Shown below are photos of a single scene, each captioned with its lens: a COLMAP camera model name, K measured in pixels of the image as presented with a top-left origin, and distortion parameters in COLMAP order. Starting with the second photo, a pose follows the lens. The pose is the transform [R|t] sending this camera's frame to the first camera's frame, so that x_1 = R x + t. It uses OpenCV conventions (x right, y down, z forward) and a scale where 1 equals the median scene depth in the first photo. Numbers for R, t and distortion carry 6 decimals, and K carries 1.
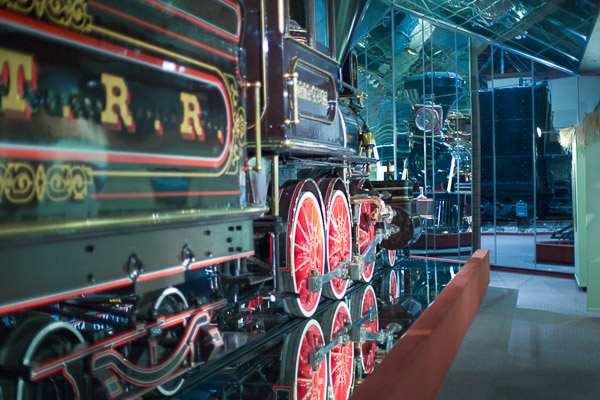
lens RADIAL K [[863.6, 0, 300.0], [0, 863.6, 199.9], [0, 0, 1]] dist [-0.127795, 0.000000]
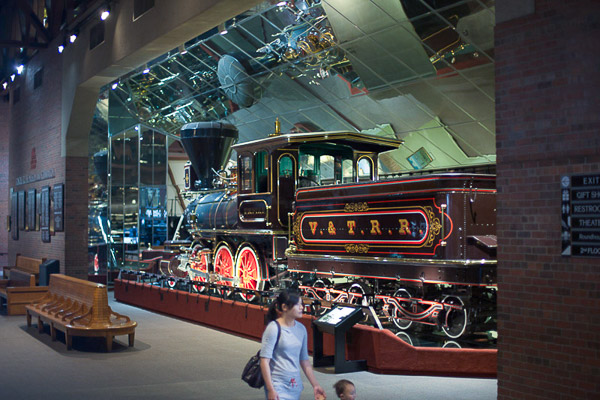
lens RADIAL K [[863.6, 0, 300.0], [0, 863.6, 200.1], [0, 0, 1]] dist [-0.127795, 0.000000]
pose [[-0.703734, -0.209809, -0.678778, 2.336012], [-0.181224, 0.976807, -0.114042, 0.232263], [0.686962, 0.042756, -0.725434, 3.177110]]
